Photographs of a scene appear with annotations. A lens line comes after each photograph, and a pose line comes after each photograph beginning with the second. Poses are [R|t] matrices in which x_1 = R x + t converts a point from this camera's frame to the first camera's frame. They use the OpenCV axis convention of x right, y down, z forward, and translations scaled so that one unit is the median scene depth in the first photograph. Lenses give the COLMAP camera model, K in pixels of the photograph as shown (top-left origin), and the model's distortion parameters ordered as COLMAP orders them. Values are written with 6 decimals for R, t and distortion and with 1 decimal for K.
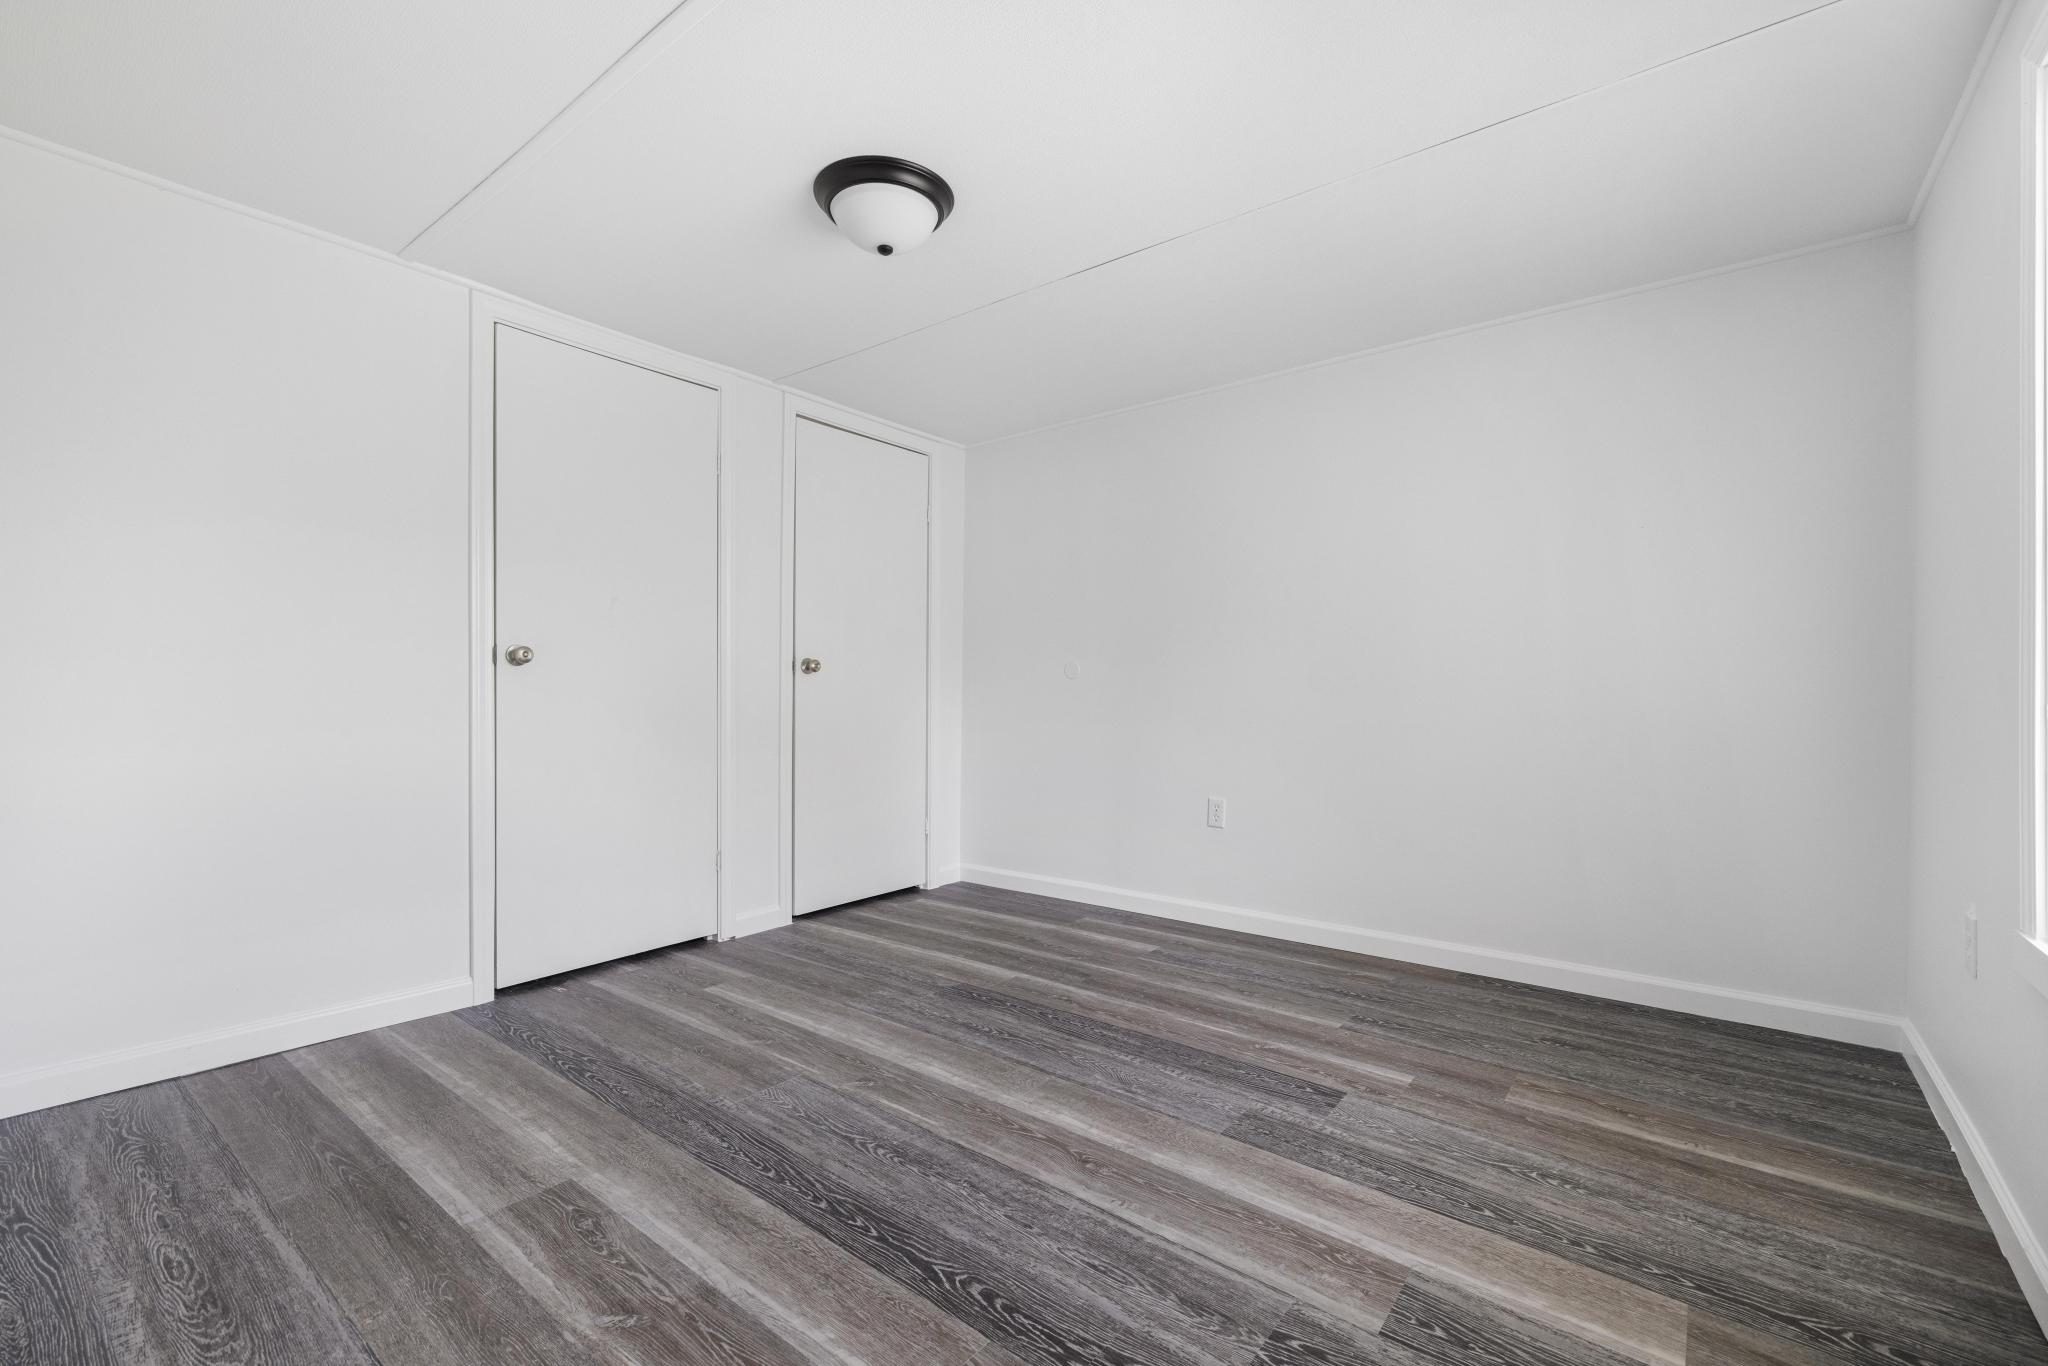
lens RADIAL K [[865.9, 0, 1029.3], [0, 865.9, 681.6], [0, 0, 1]] dist [0.003668, 0.000430]
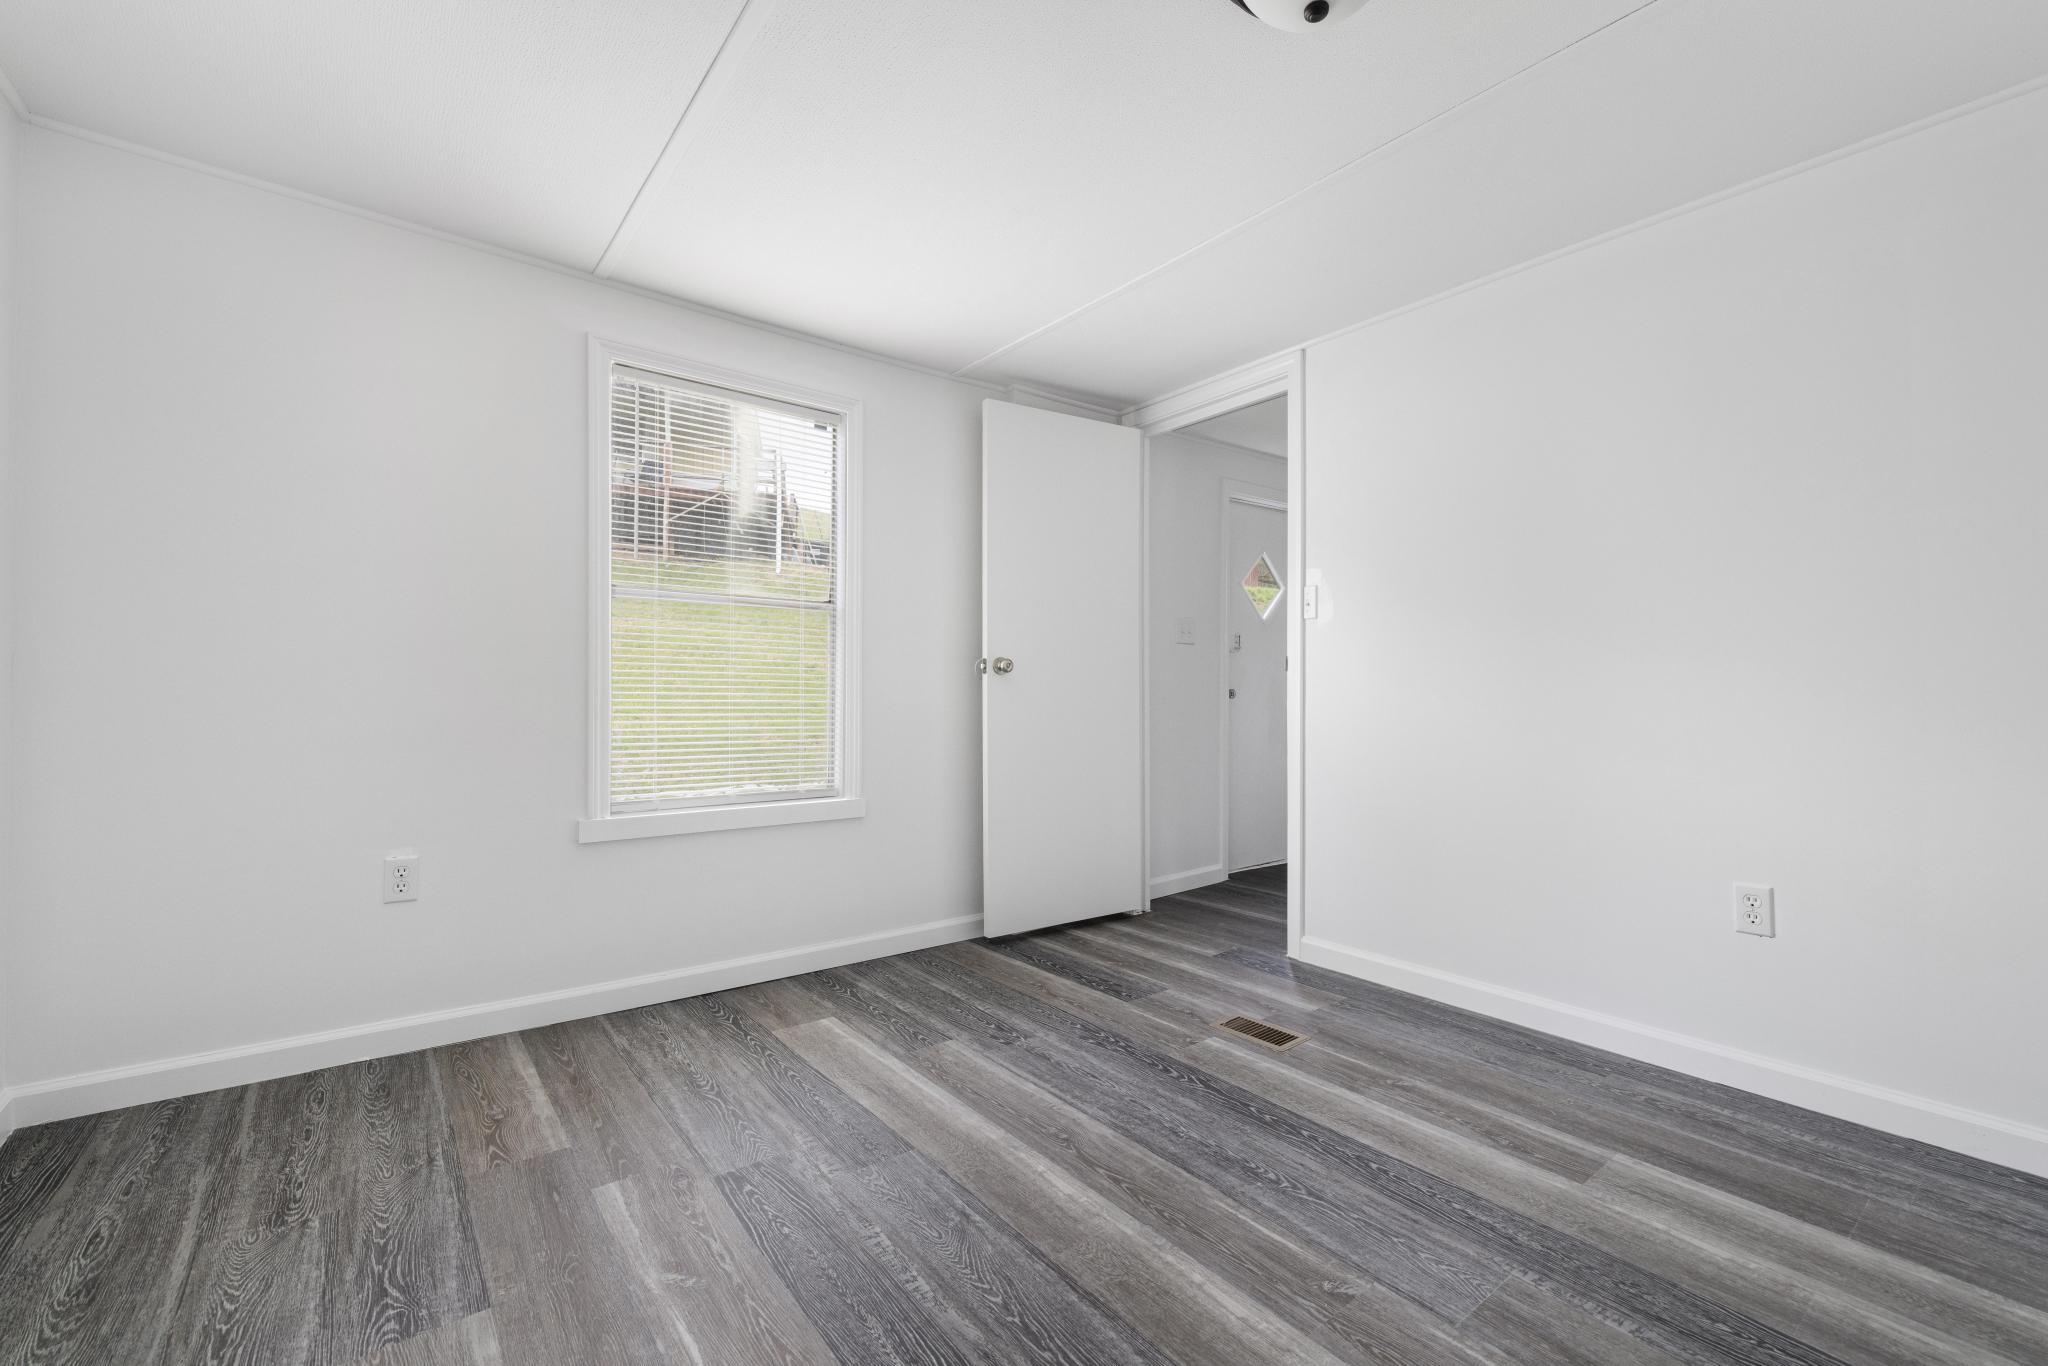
lens RADIAL K [[865.9, 0, 1029.3], [0, 865.9, 681.6], [0, 0, 1]] dist [0.003668, 0.000430]
pose [[-0.970564, -0.005612, 0.240780, -0.141694], [-0.009770, 0.999823, -0.016077, 0.016344], [-0.240647, -0.017956, -0.970447, 2.038354]]
